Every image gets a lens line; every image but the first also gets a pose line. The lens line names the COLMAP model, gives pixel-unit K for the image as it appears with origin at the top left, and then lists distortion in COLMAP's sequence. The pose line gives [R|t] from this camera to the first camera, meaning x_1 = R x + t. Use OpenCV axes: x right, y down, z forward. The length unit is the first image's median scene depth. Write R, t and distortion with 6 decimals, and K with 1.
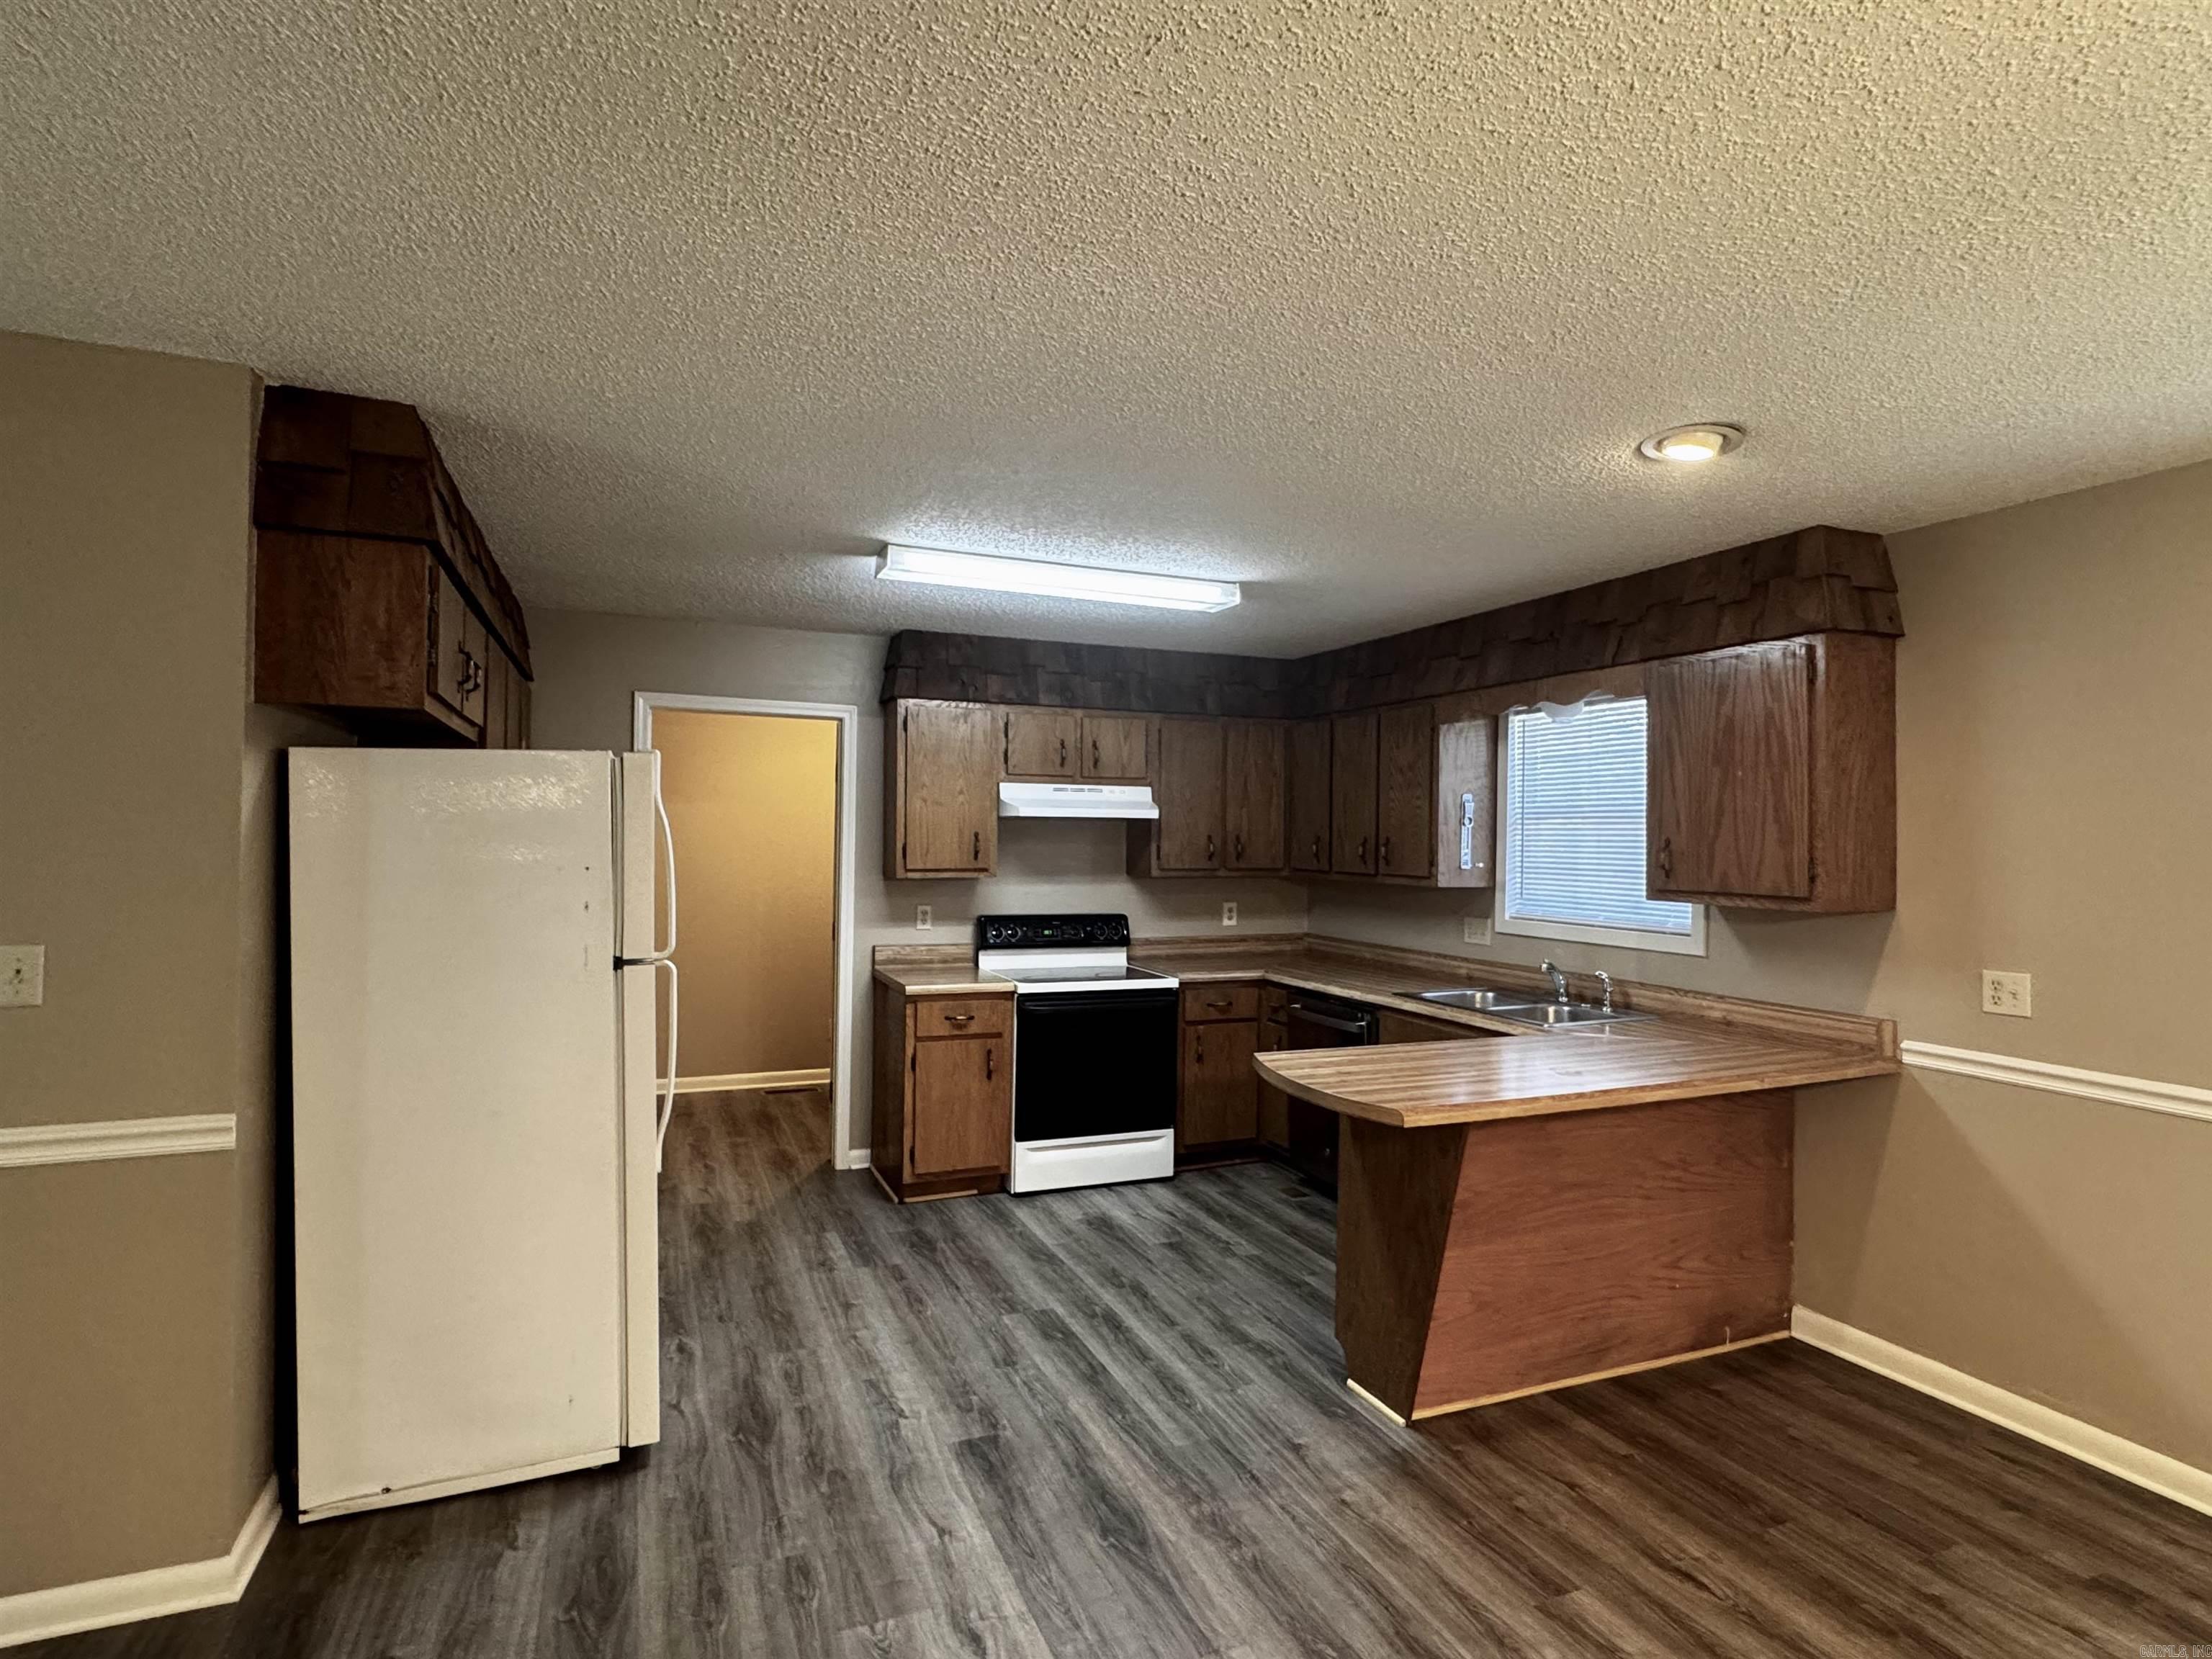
lens RADIAL K [[1134.0, 0, 1106.0], [0, 1134.0, 829.5], [0, 0, 1]] dist [0.000169, -0.001311]
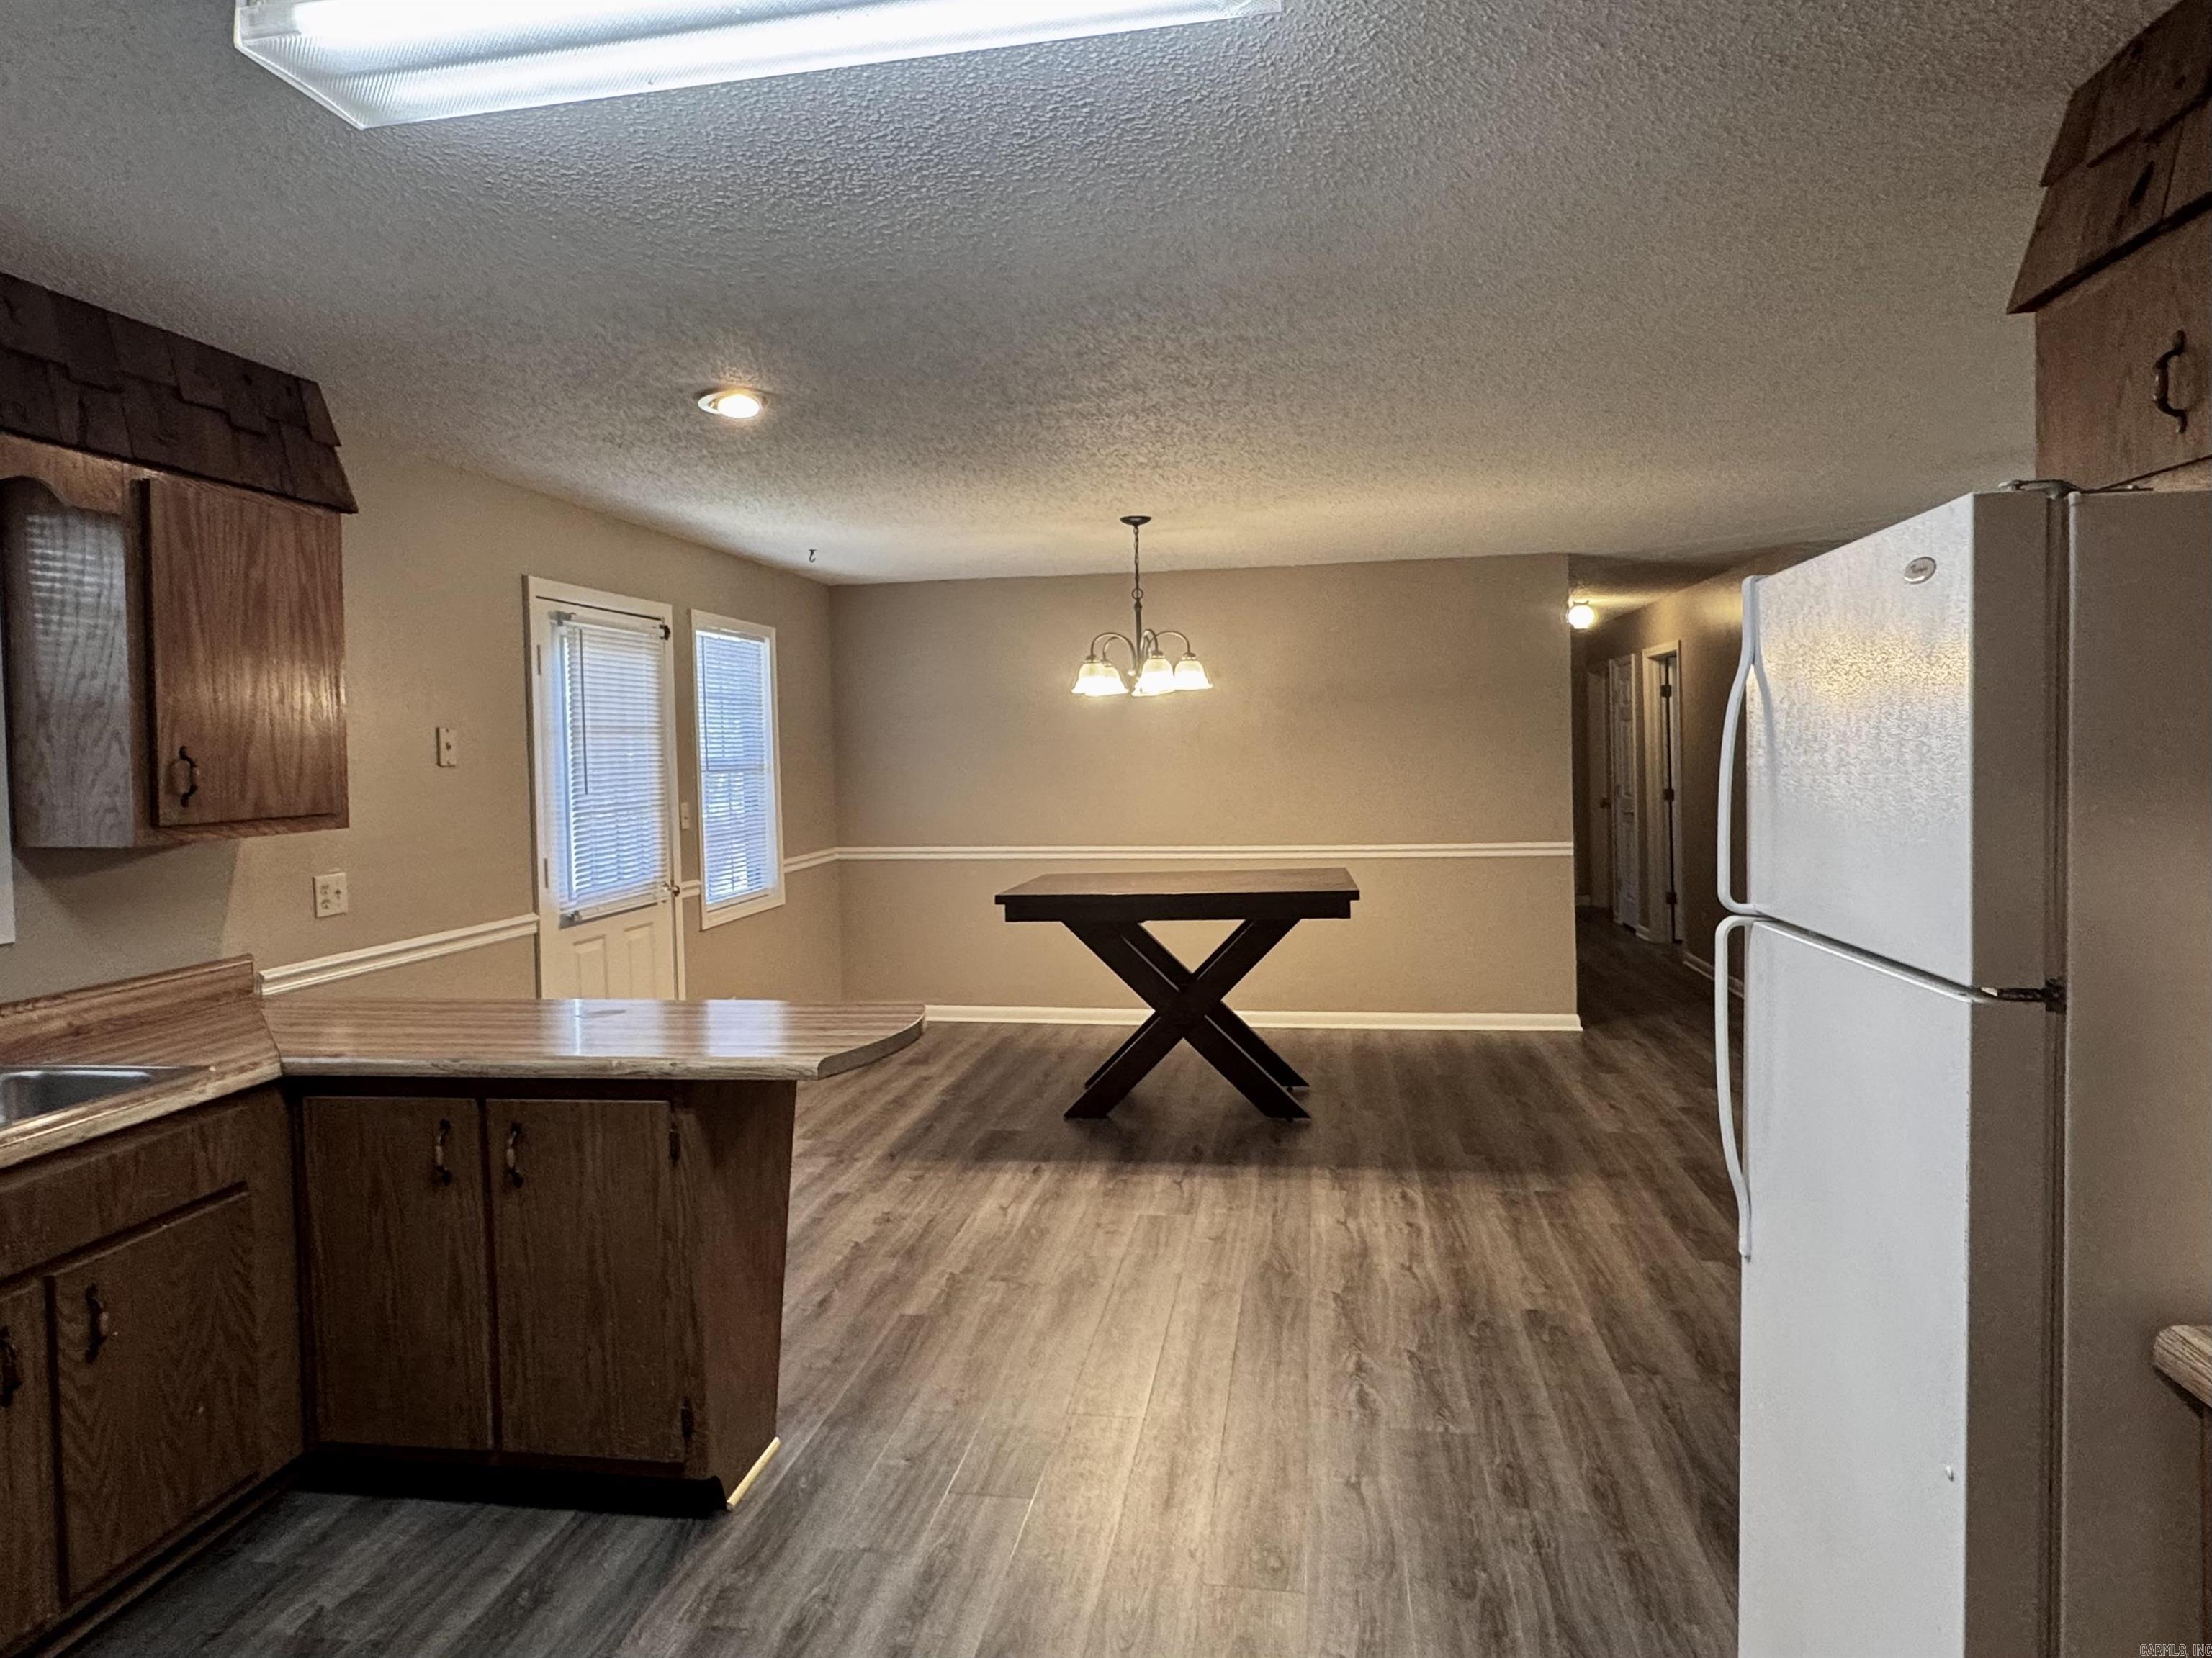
lens RADIAL K [[1324.2, 0, 1092.1], [0, 1324.2, 736.7], [0, 0, 1]] dist [0.004144, 0.001165]
pose [[-0.845026, 0.014096, 0.534539, -0.398038], [0.012944, 0.999899, -0.005905, 0.014020], [-0.534568, 0.001929, -0.845123, 1.471875]]
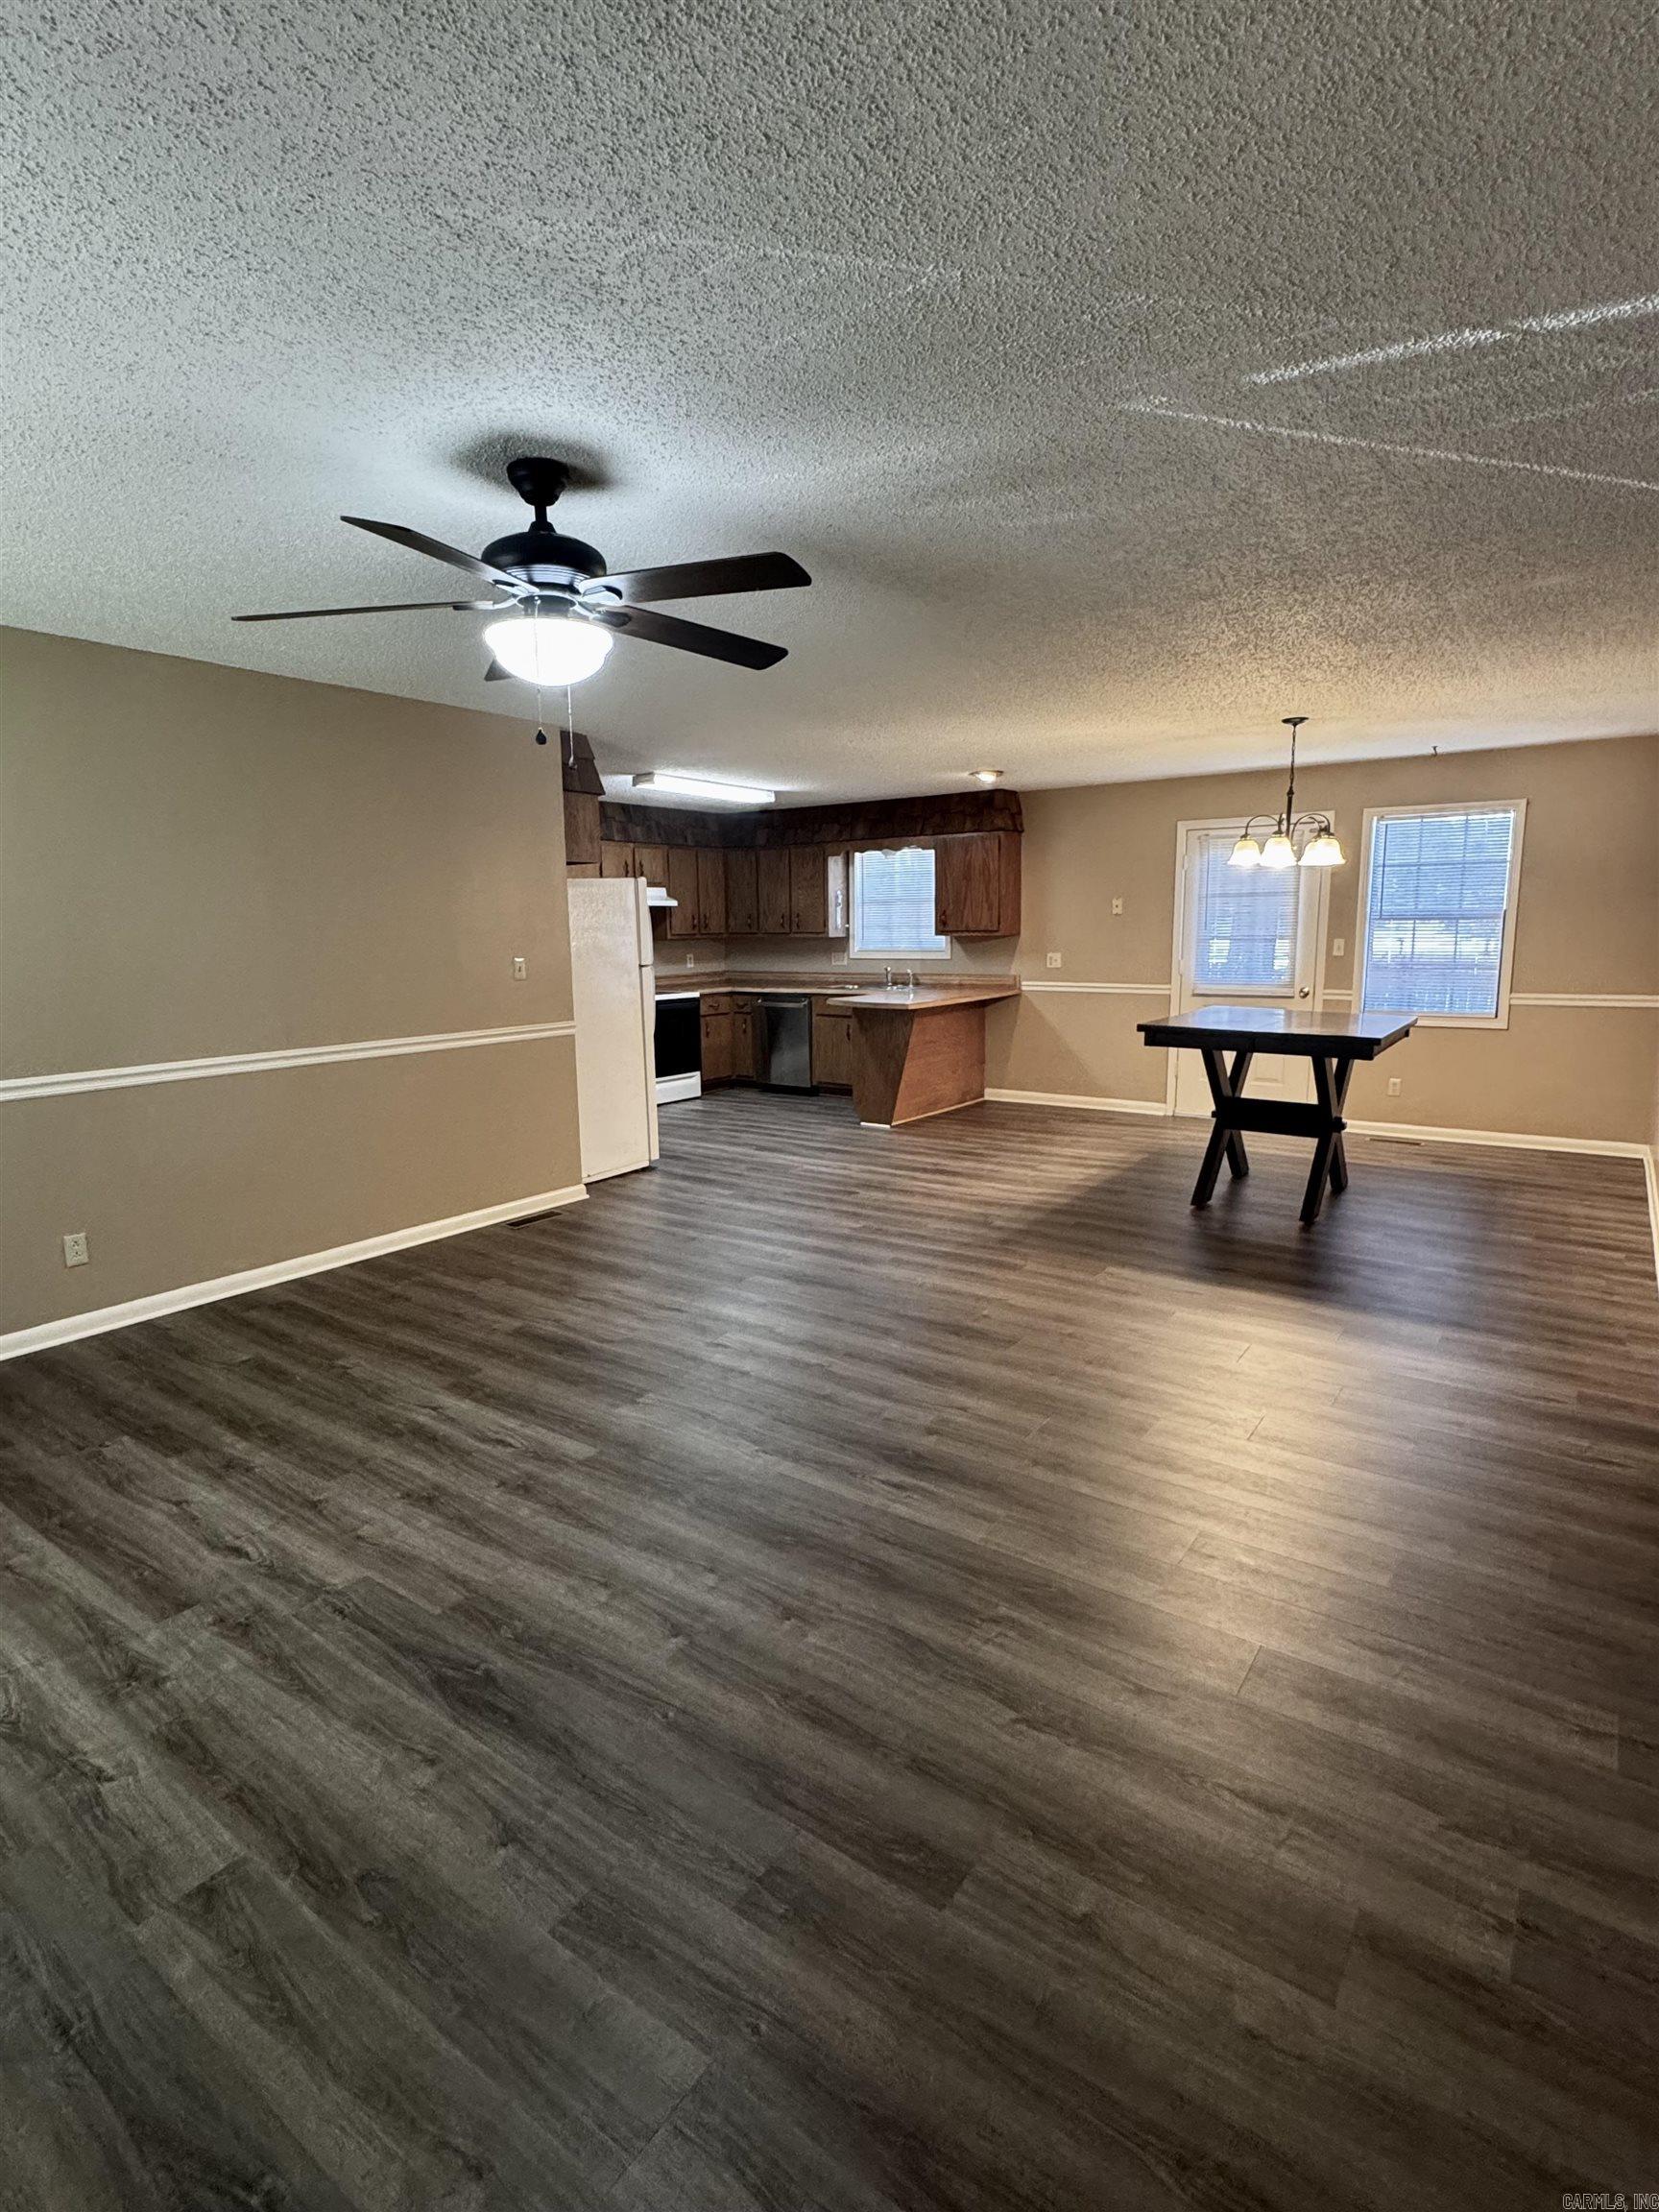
lens RADIAL K [[1084.9, 0, 829.5], [0, 1084.9, 1106.0], [0, 0, 1]] dist [0.000552, -0.000154]
pose [[0.849592, -0.110502, 0.515736, -1.049514], [0.020975, 0.984112, 0.176303, 0.006953], [-0.527024, -0.138968, 0.838412, -0.971993]]
